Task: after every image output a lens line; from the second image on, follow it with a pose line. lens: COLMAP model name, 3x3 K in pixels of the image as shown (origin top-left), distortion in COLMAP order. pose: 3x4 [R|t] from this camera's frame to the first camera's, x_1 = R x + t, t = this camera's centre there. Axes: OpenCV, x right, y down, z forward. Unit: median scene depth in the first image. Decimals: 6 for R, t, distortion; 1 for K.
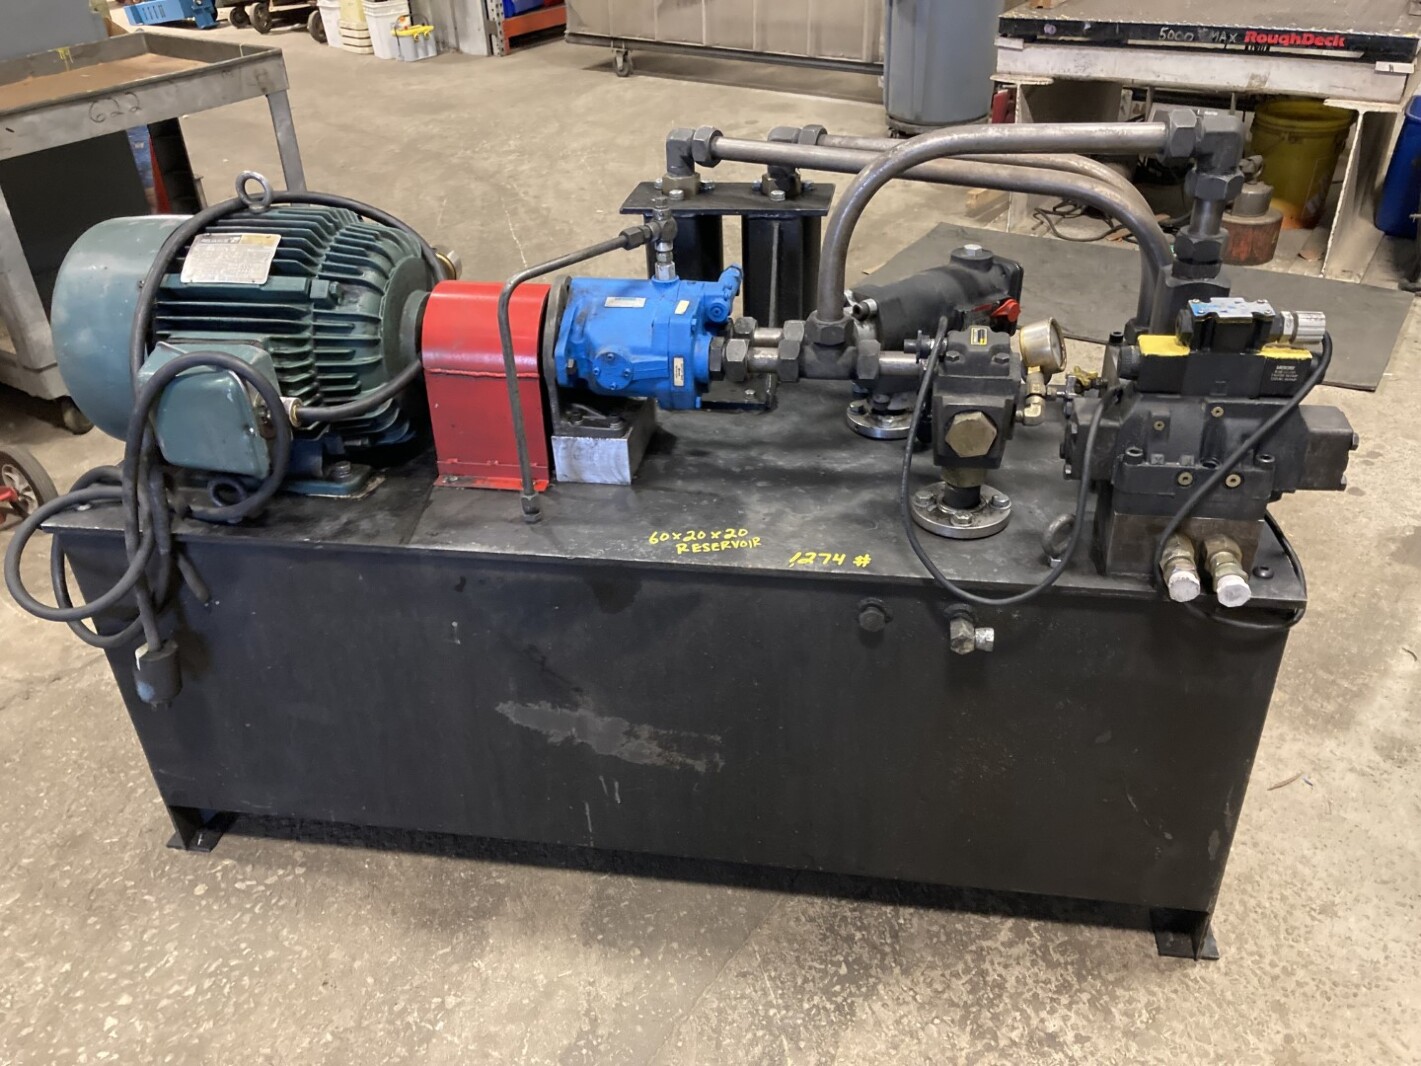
lens RADIAL K [[1272.9, 0, 710.5], [0, 1272.9, 533.0], [0, 0, 1]] dist [0.008965, 0.004516]
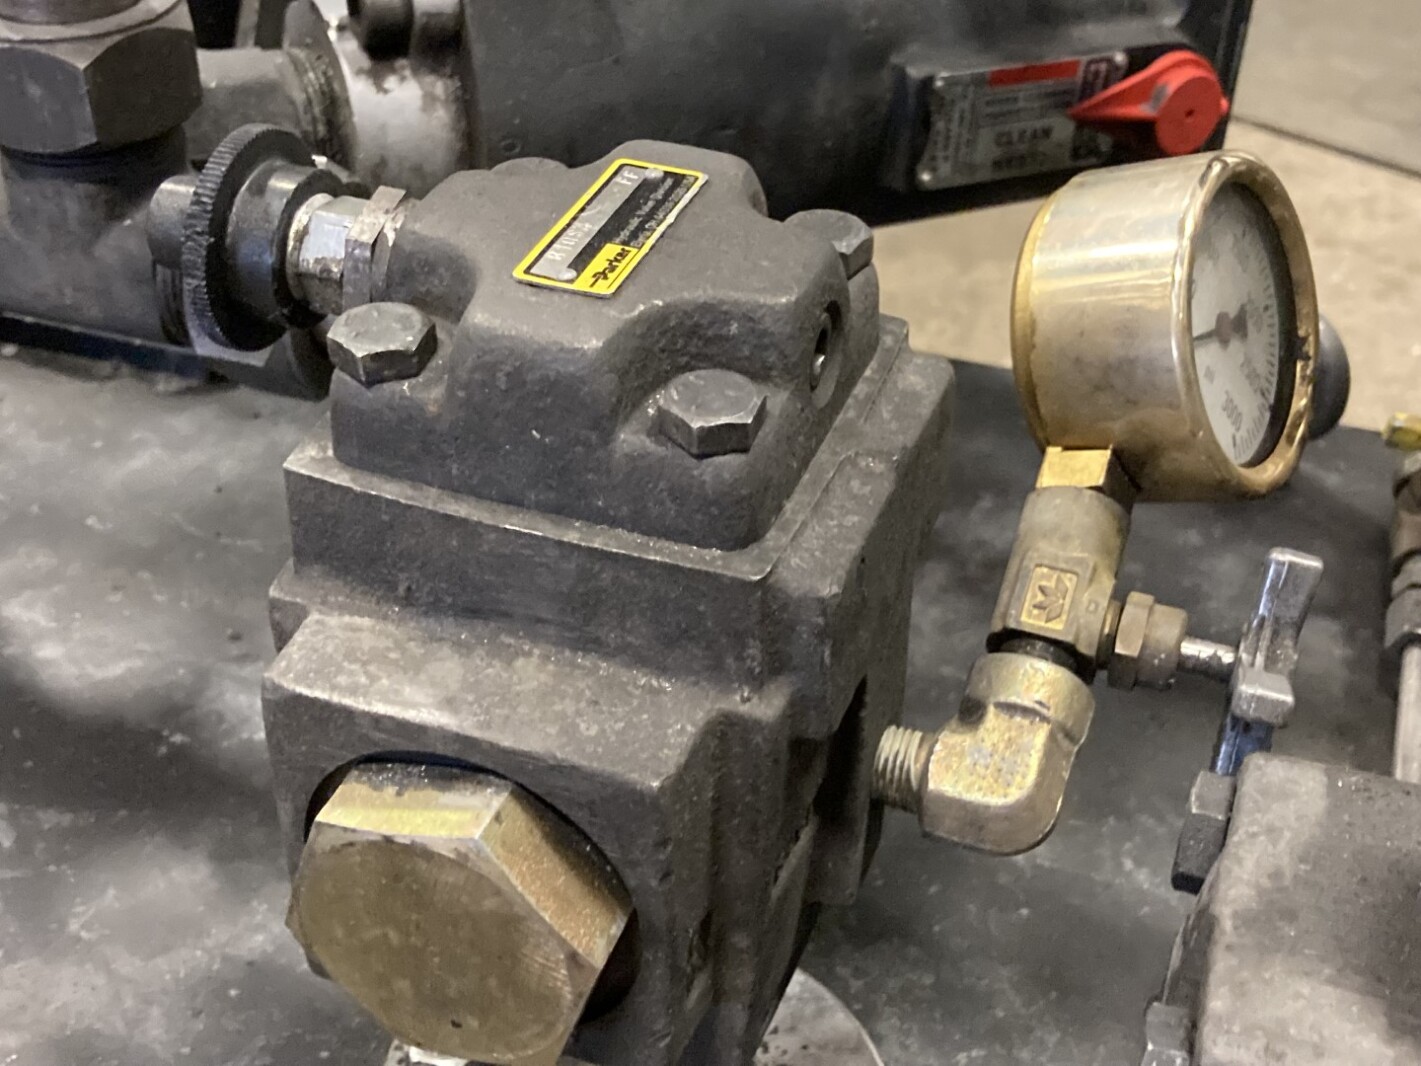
lens RADIAL K [[1904.5, 0, 710.5], [0, 1904.5, 533.0], [0, 0, 1]] dist [0.087020, -0.010898]
pose [[0.983326, 0.142586, -0.112870, 0.241989], [-0.135514, 0.988435, 0.068068, -0.132610], [0.121270, -0.051637, 0.991275, 0.772912]]
